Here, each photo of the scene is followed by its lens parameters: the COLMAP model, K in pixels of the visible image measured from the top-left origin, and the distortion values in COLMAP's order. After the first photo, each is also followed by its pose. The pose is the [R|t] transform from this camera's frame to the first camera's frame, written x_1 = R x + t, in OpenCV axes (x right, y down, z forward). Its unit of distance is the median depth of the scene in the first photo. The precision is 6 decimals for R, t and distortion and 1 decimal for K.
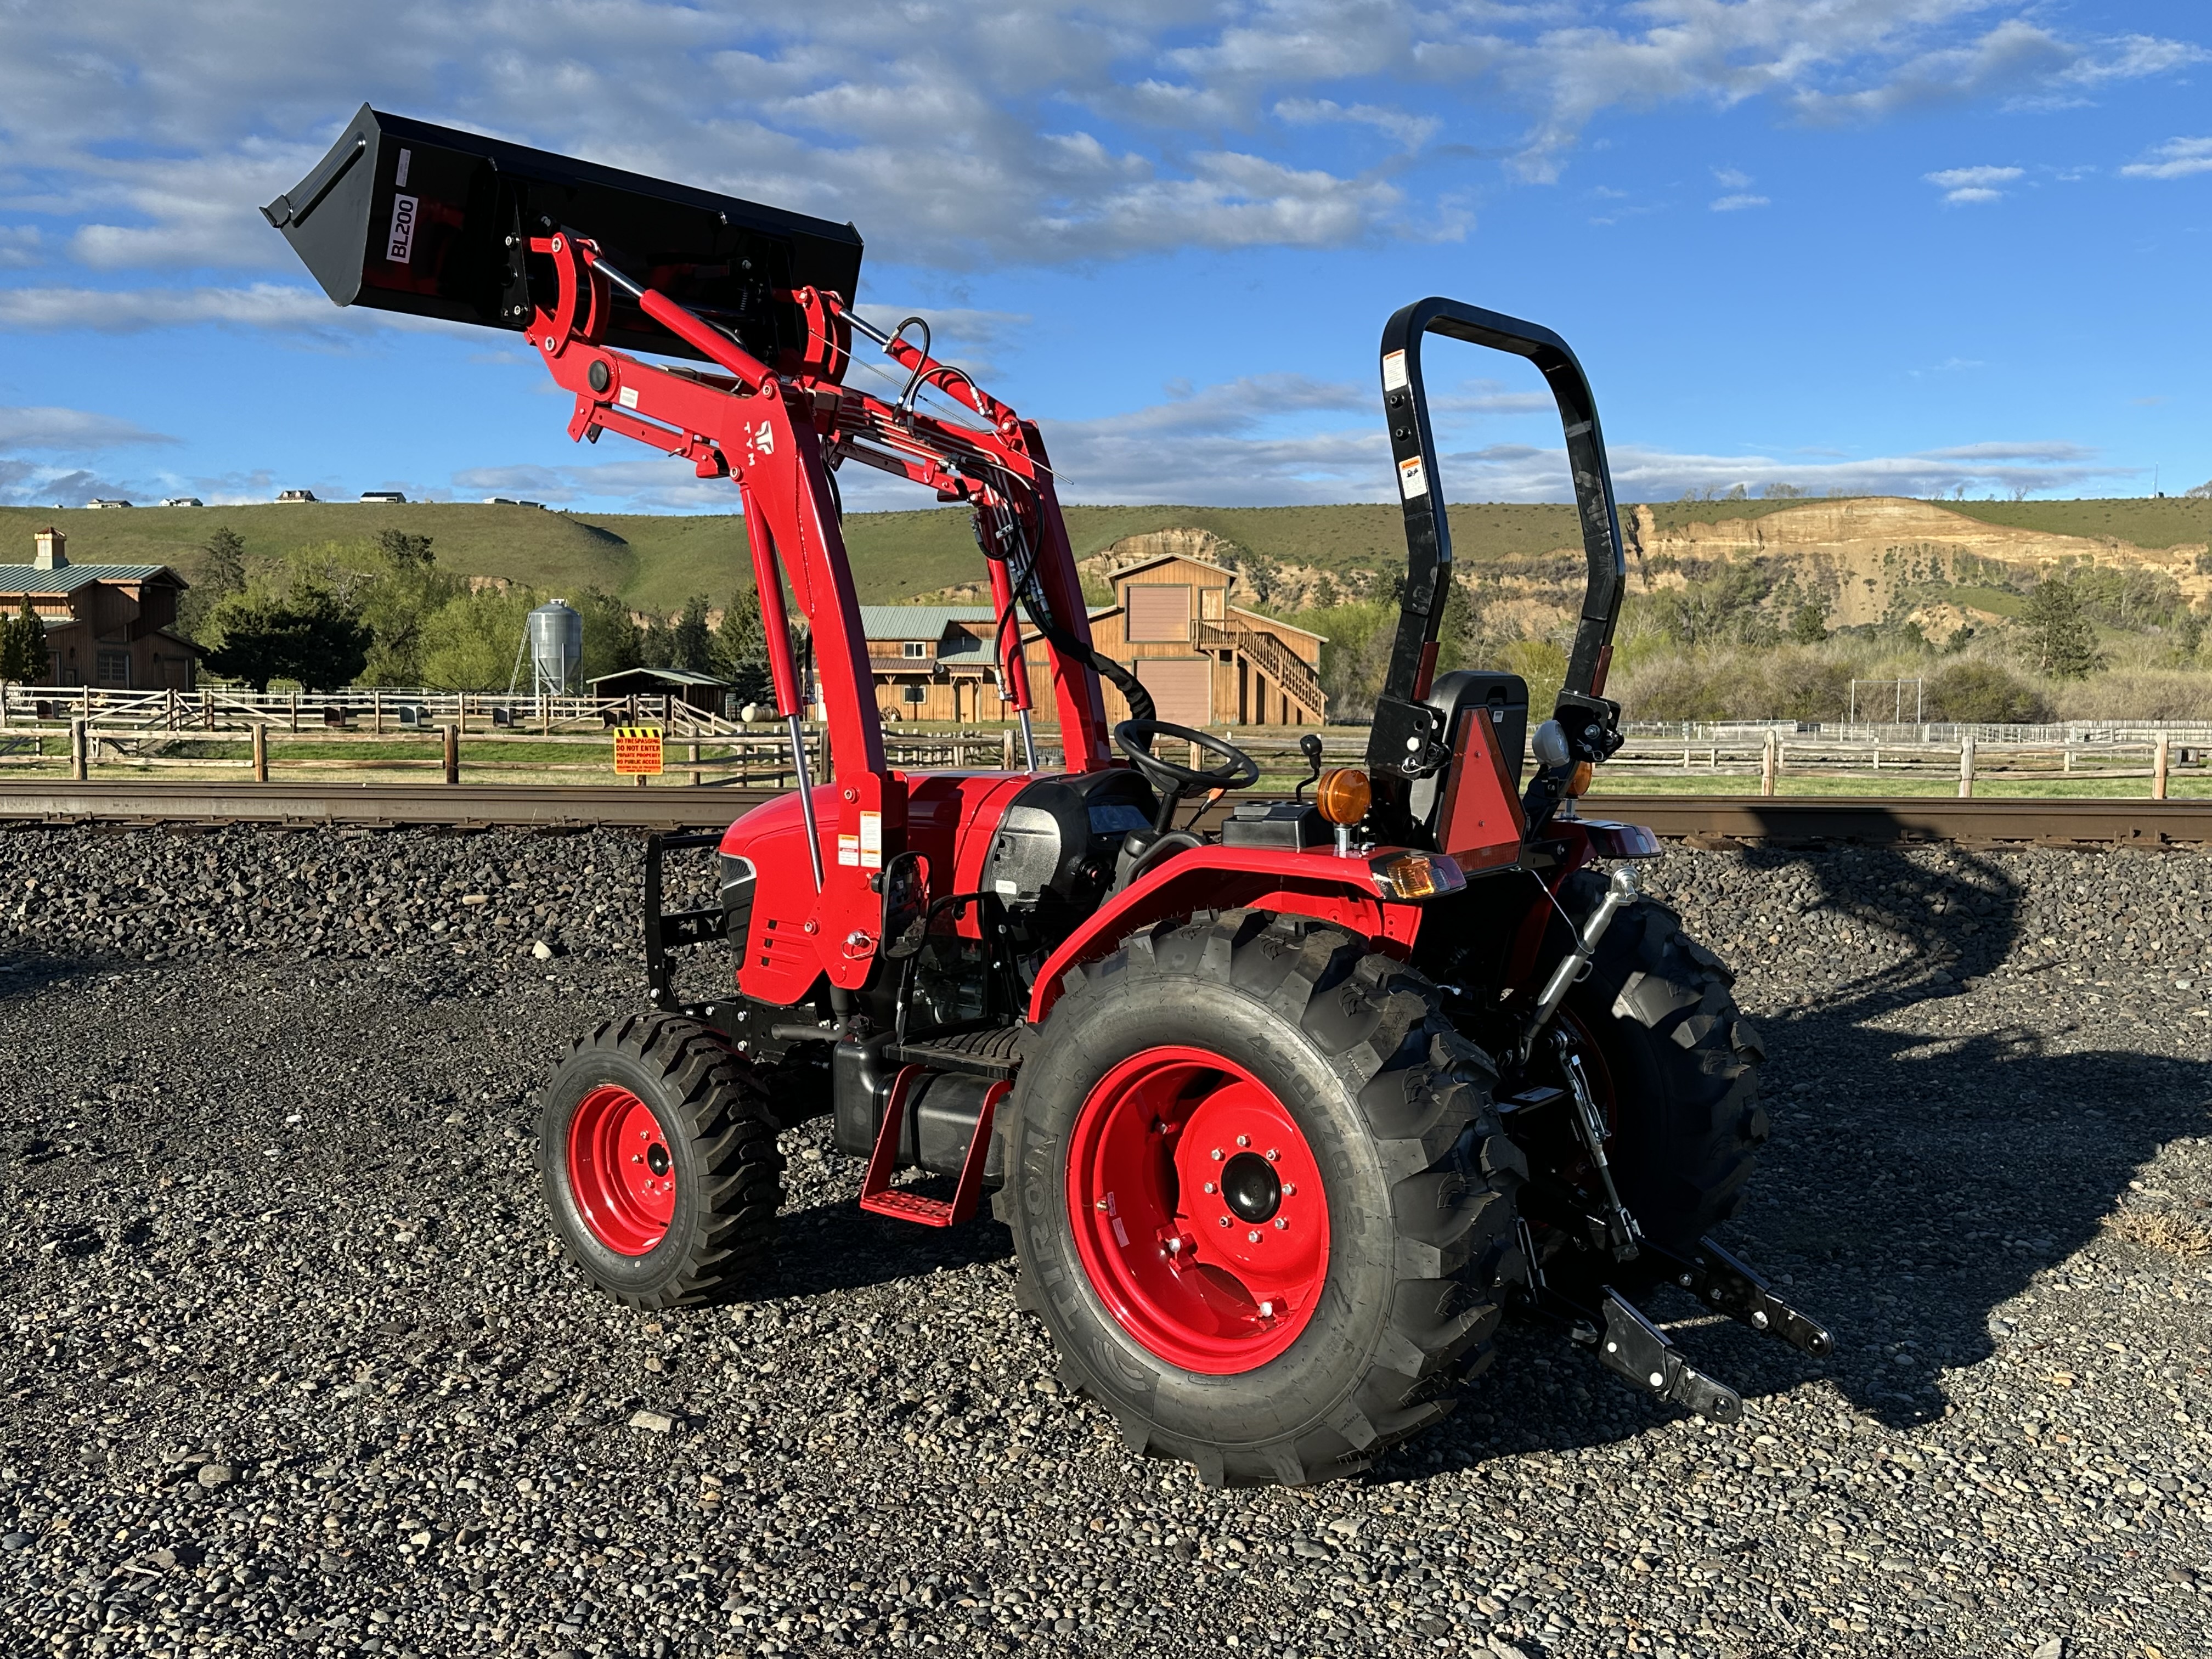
lens RADIAL K [[2132.8, 0, 1106.0], [0, 2132.8, 829.5], [0, 0, 1]] dist [0.093543, 0.000365]
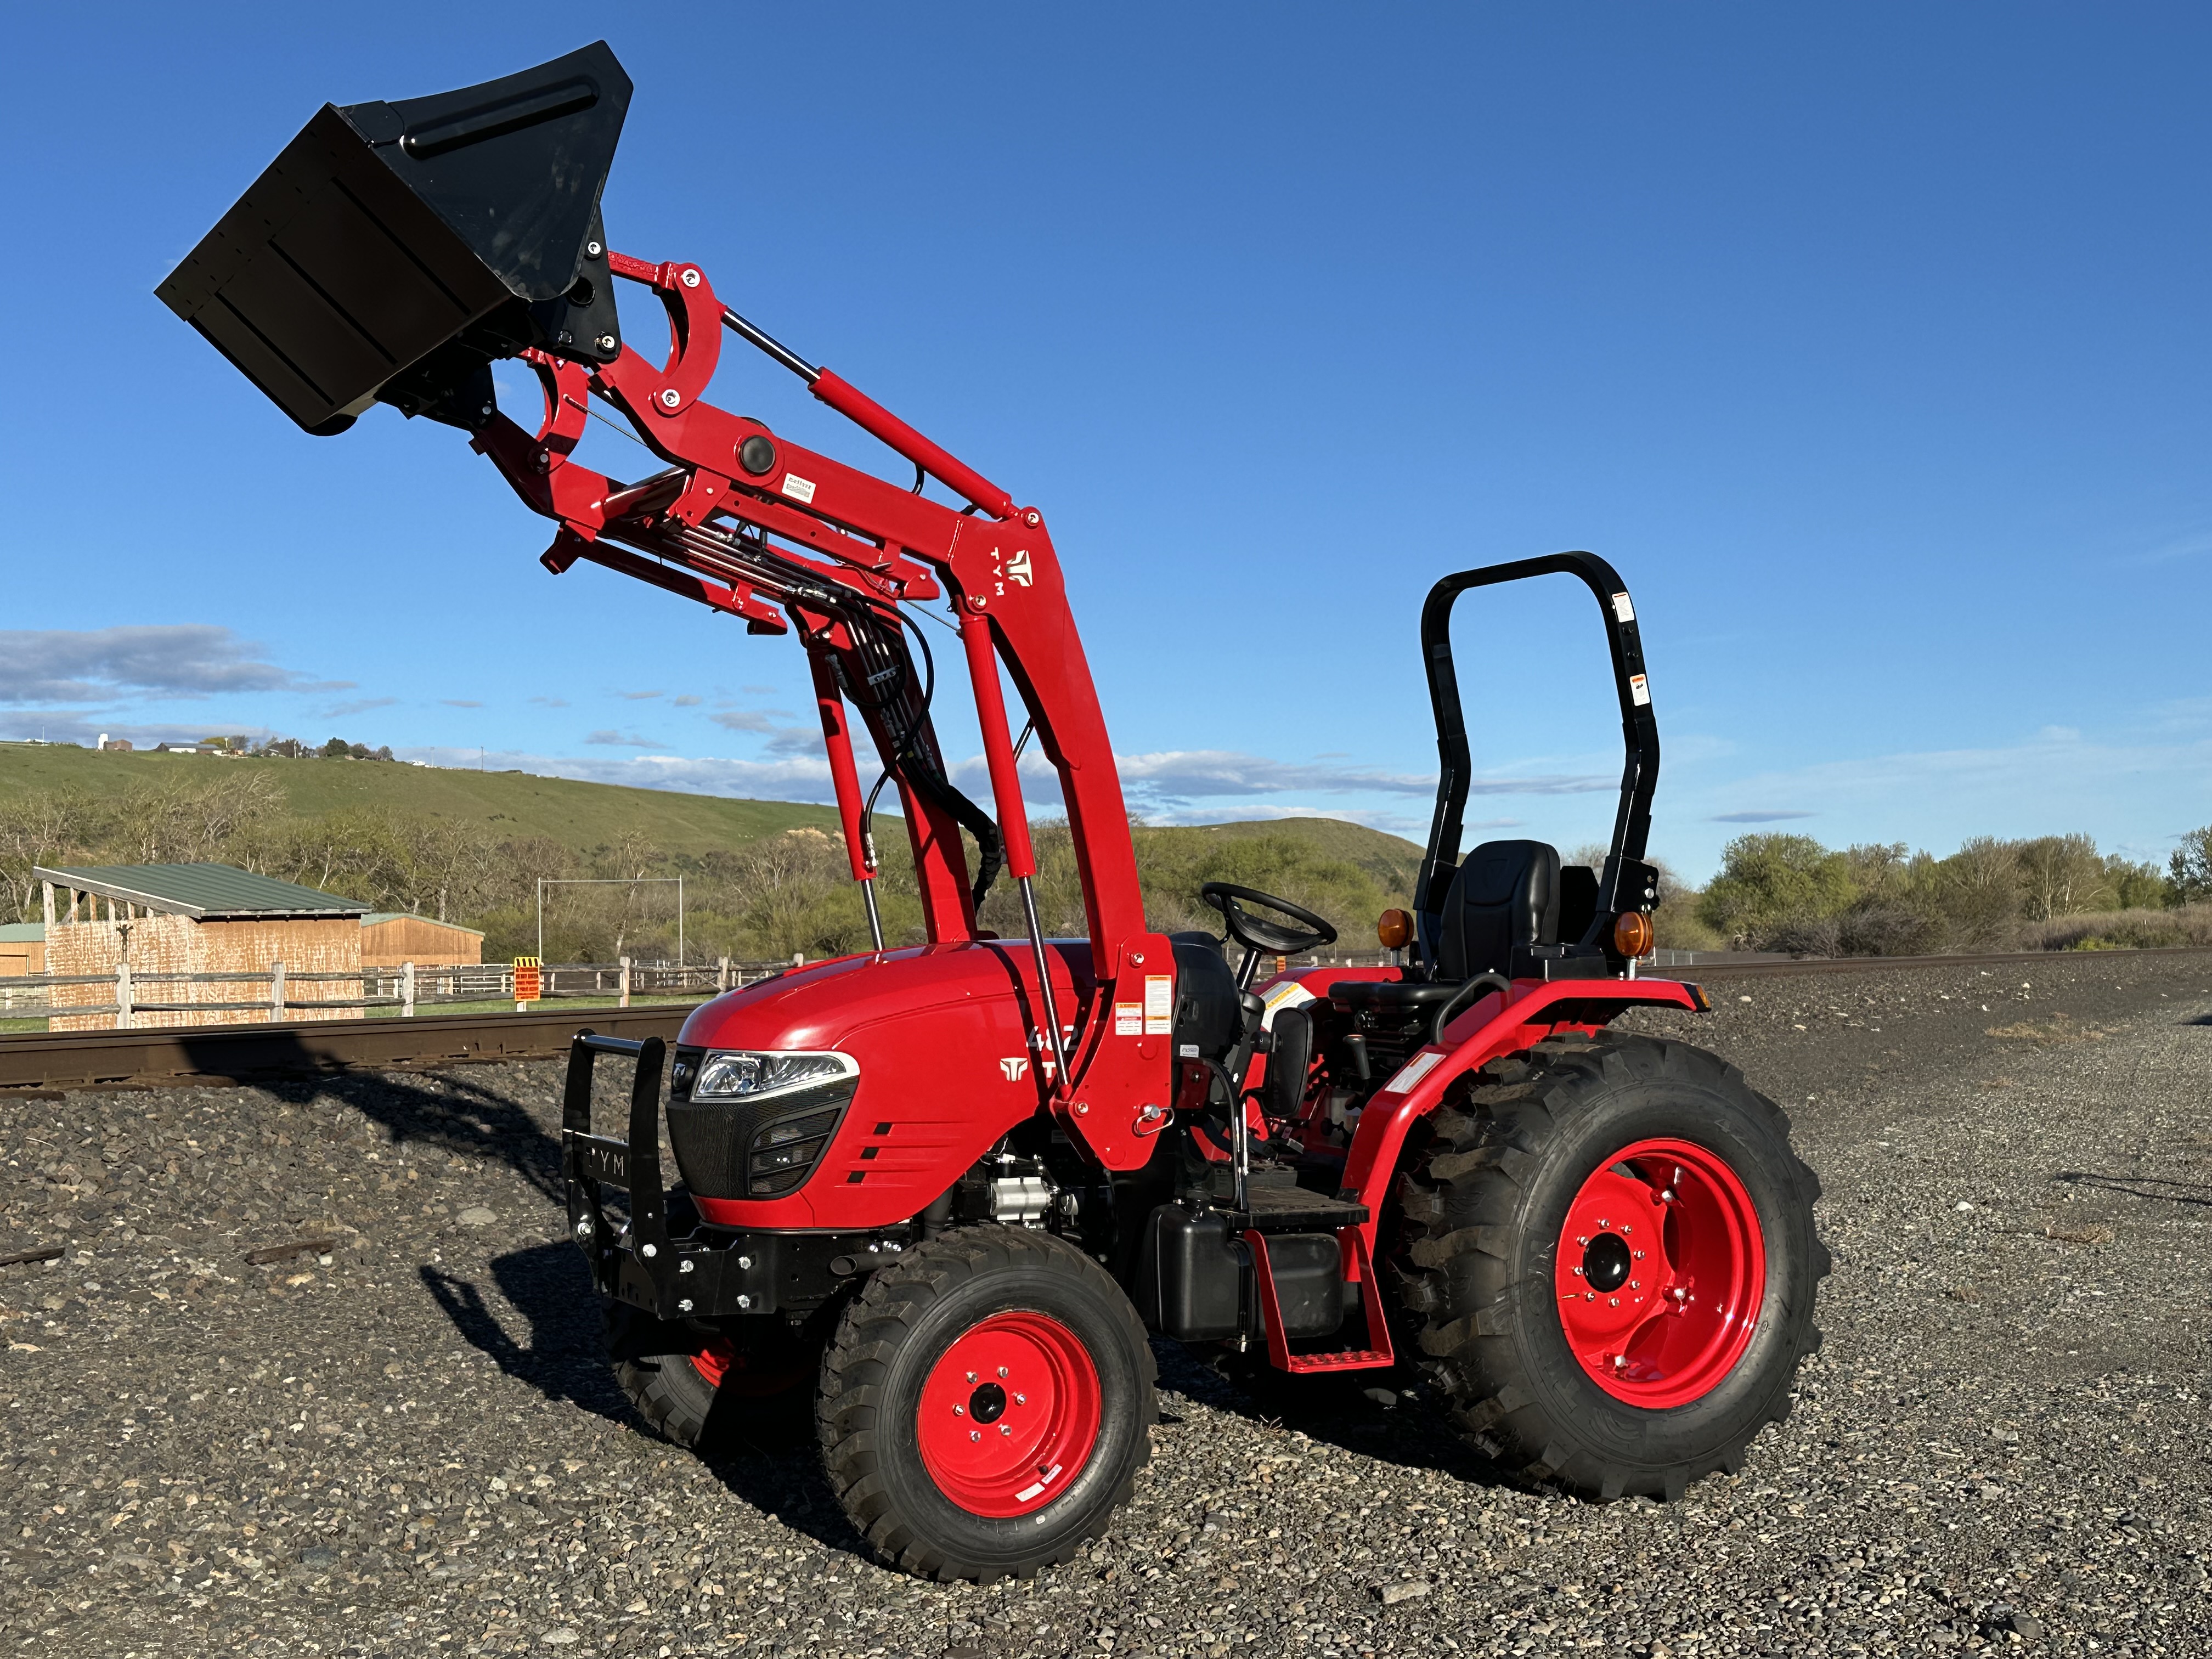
lens RADIAL K [[2816.9, 0, 1106.0], [0, 2816.9, 829.5], [0, 0, 1]] dist [0.182231, -0.333124]
pose [[0.335162, 0.029458, 0.941700, -1.284680], [0.072602, 0.995732, -0.056988, -0.003001], [-0.939359, 0.087469, 0.331592, 0.593190]]
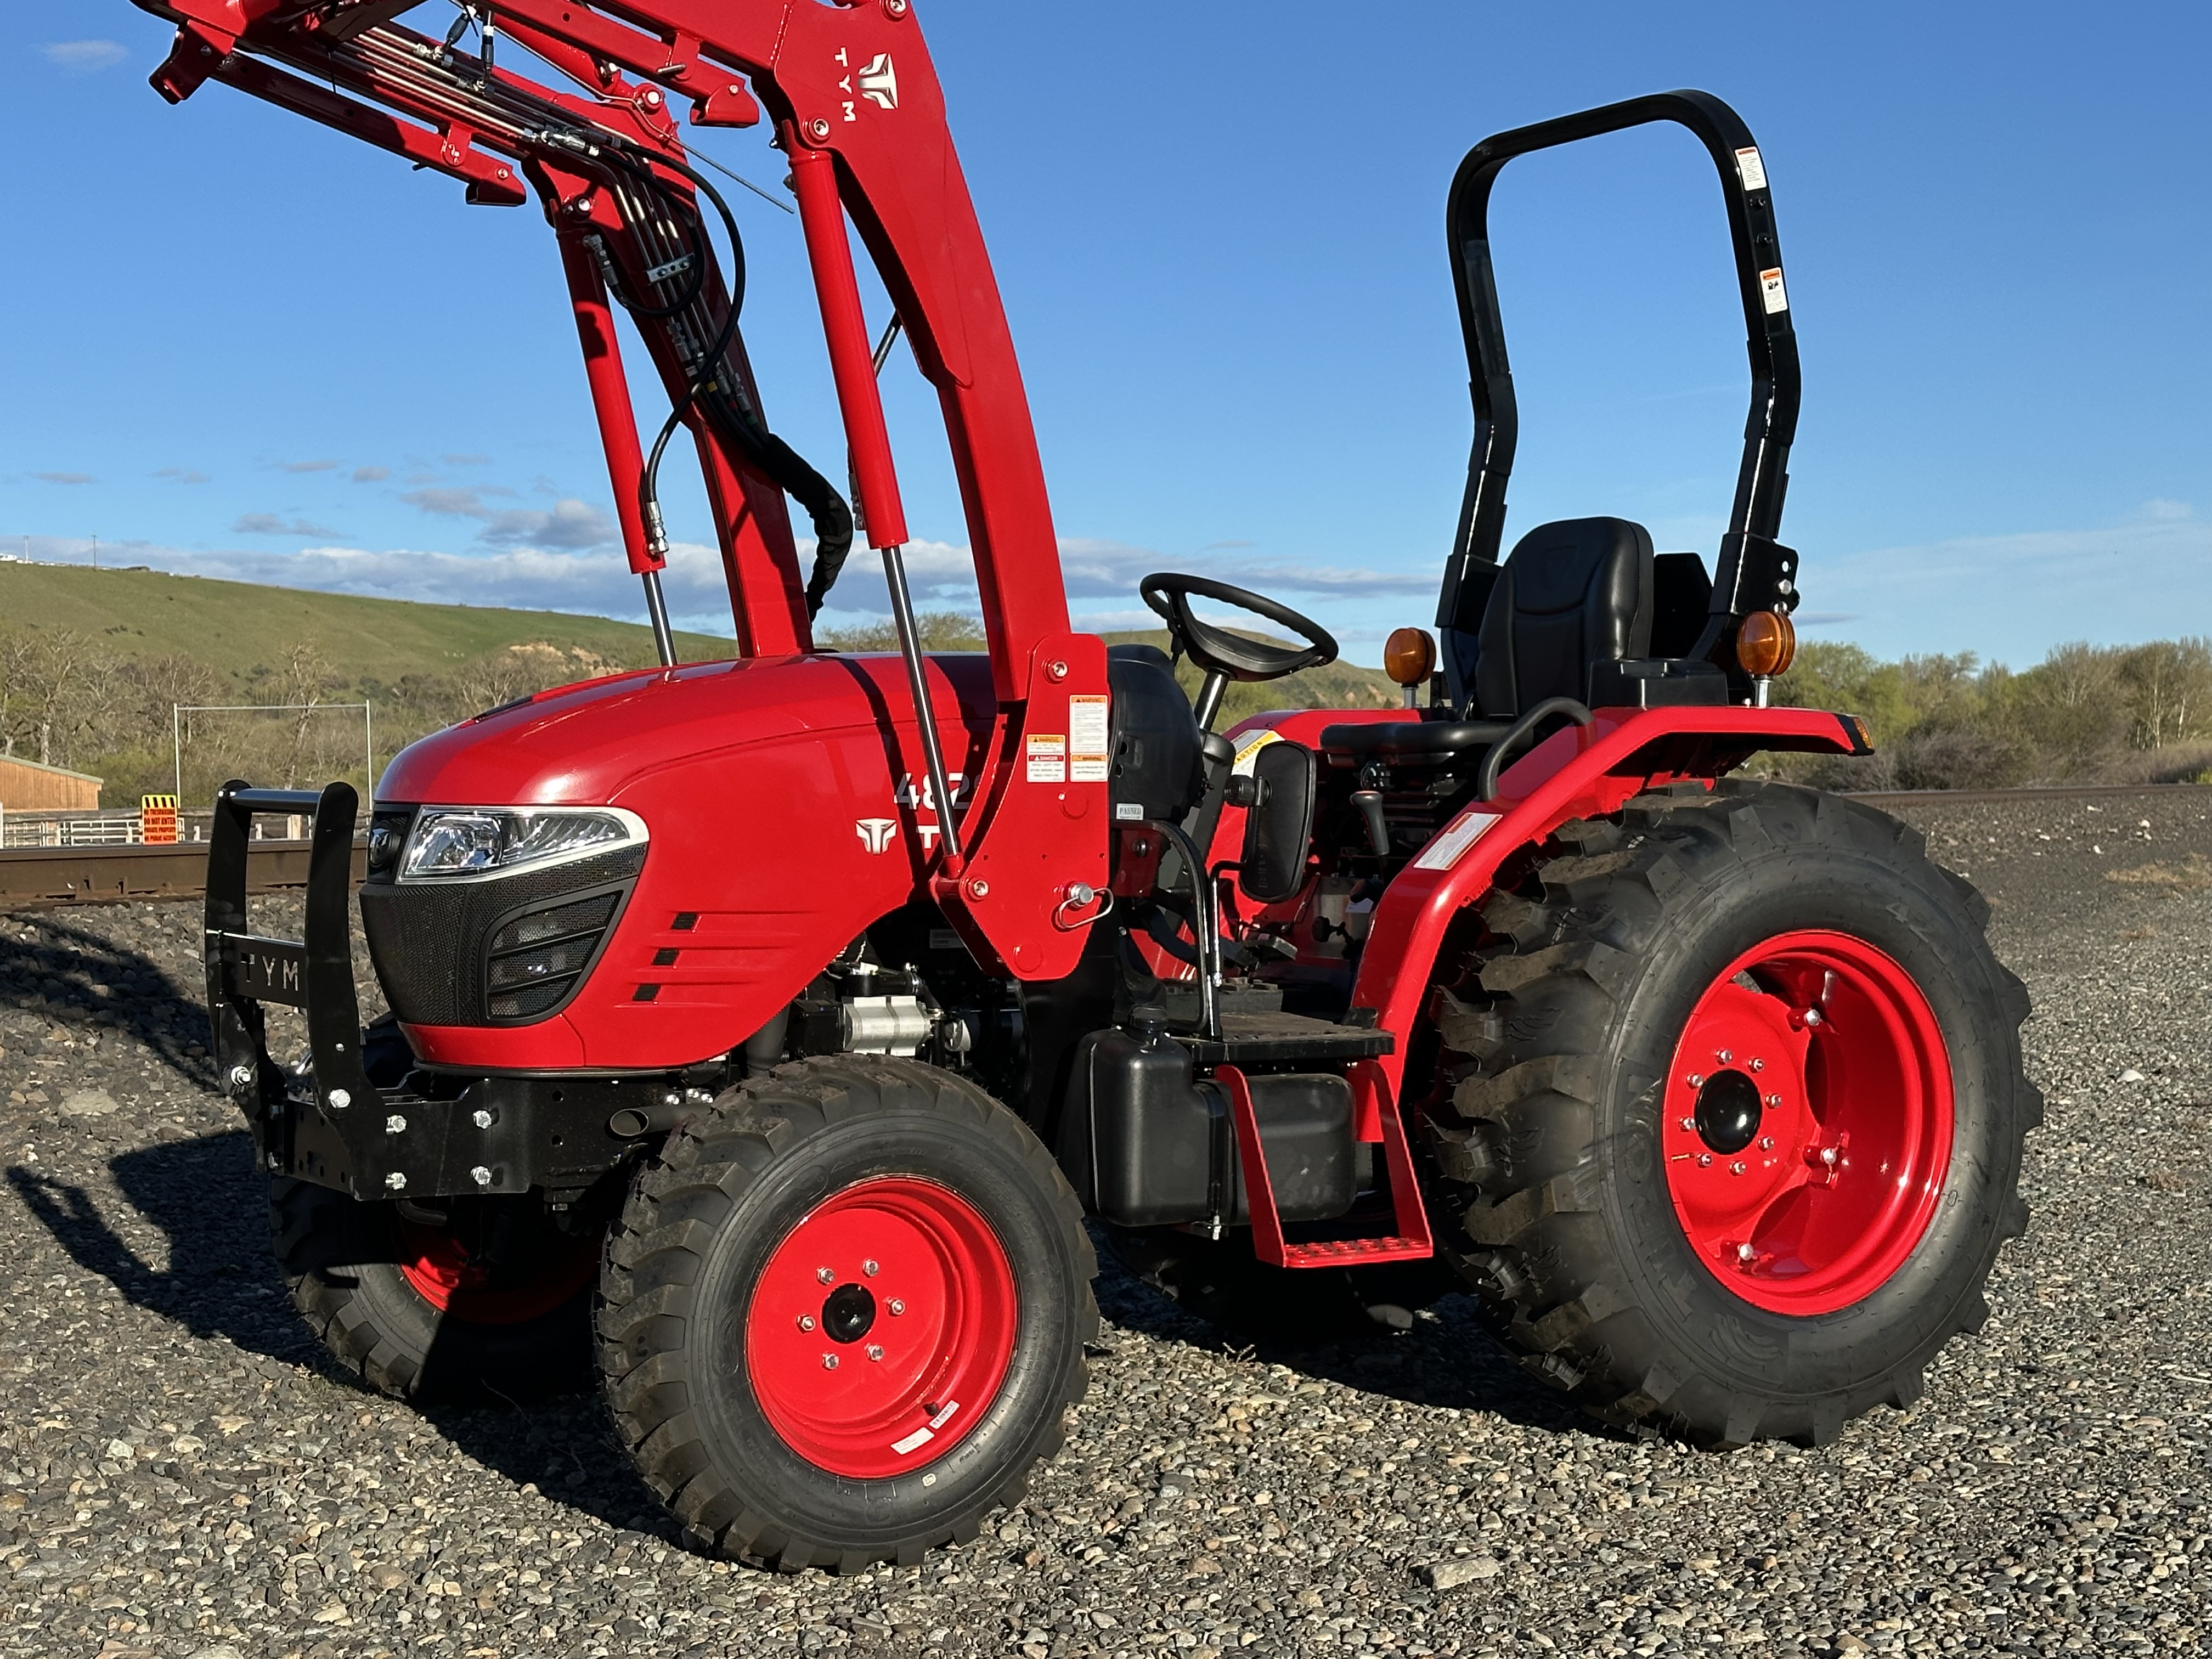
lens RADIAL K [[3727.2, 0, 1106.0], [0, 3727.2, 829.5], [0, 0, 1]] dist [0.150106, -0.088998]
pose [[0.292326, -0.021471, 0.956078, -1.171288], [0.081527, 0.996668, -0.002545, 0.034947], [-0.952837, 0.078690, 0.293102, 0.660091]]
